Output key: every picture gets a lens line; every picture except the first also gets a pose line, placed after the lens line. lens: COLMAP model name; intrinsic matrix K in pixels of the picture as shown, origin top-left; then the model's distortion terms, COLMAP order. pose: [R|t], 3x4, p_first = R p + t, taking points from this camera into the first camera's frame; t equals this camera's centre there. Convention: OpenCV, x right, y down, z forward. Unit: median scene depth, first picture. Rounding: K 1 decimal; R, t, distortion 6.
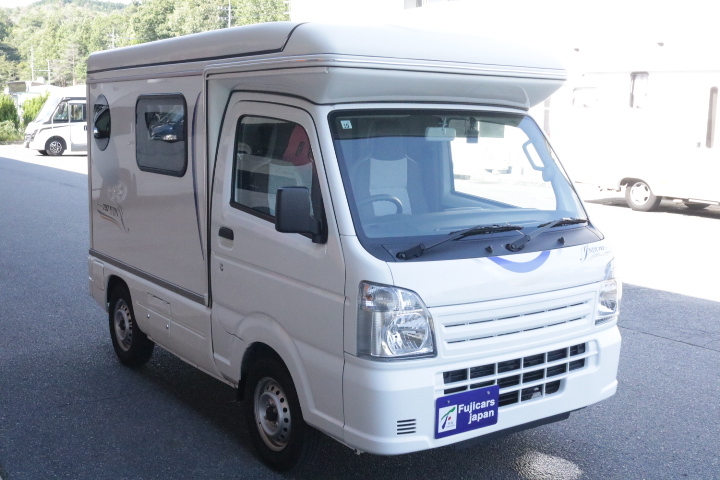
lens RADIAL K [[856.1, 0, 355.5], [0, 856.1, 238.6], [0, 0, 1]] dist [-0.046856, 0.000000]
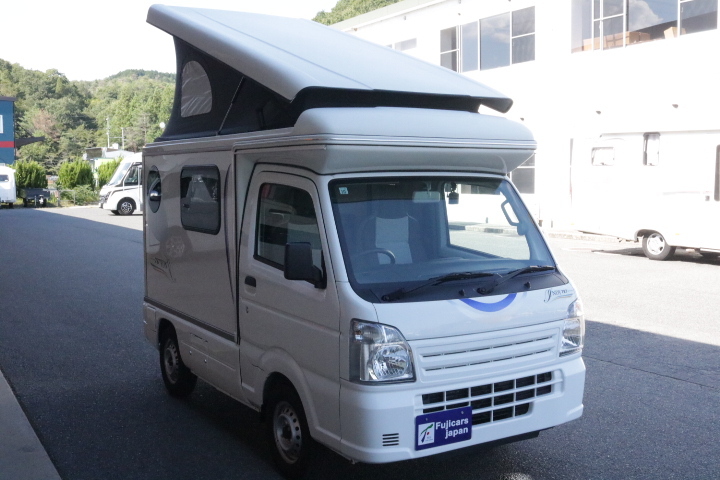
lens RADIAL K [[806.9, 0, 363.5], [0, 806.9, 242.9], [0, 0, 1]] dist [-0.073757, 0.000000]
pose [[0.998490, -0.010346, -0.053959, 0.067926], [0.007228, 0.998310, -0.057669, 0.006185], [0.054464, 0.057192, 0.996876, -0.119262]]
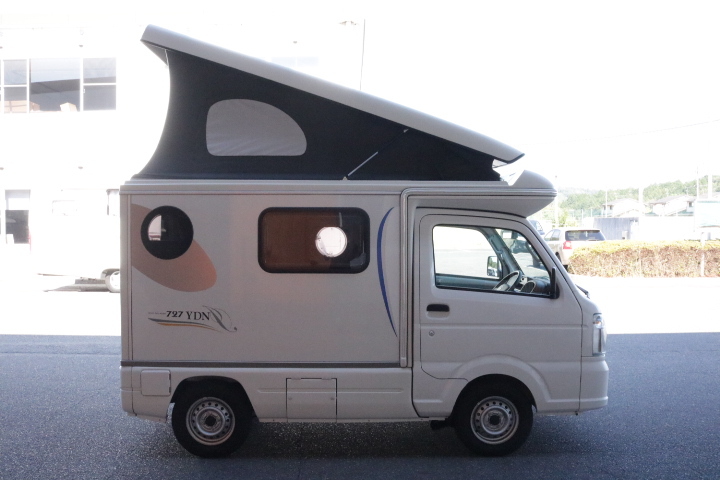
lens RADIAL K [[650.7, 0, 360.4], [0, 650.7, 239.2], [0, 0, 1]] dist [-0.088972, -0.010346]
pose [[0.537019, -0.027581, 0.843119, -1.112697], [0.123161, 0.991319, -0.046017, -0.084432], [-0.834531, 0.128552, 0.535754, 0.517618]]
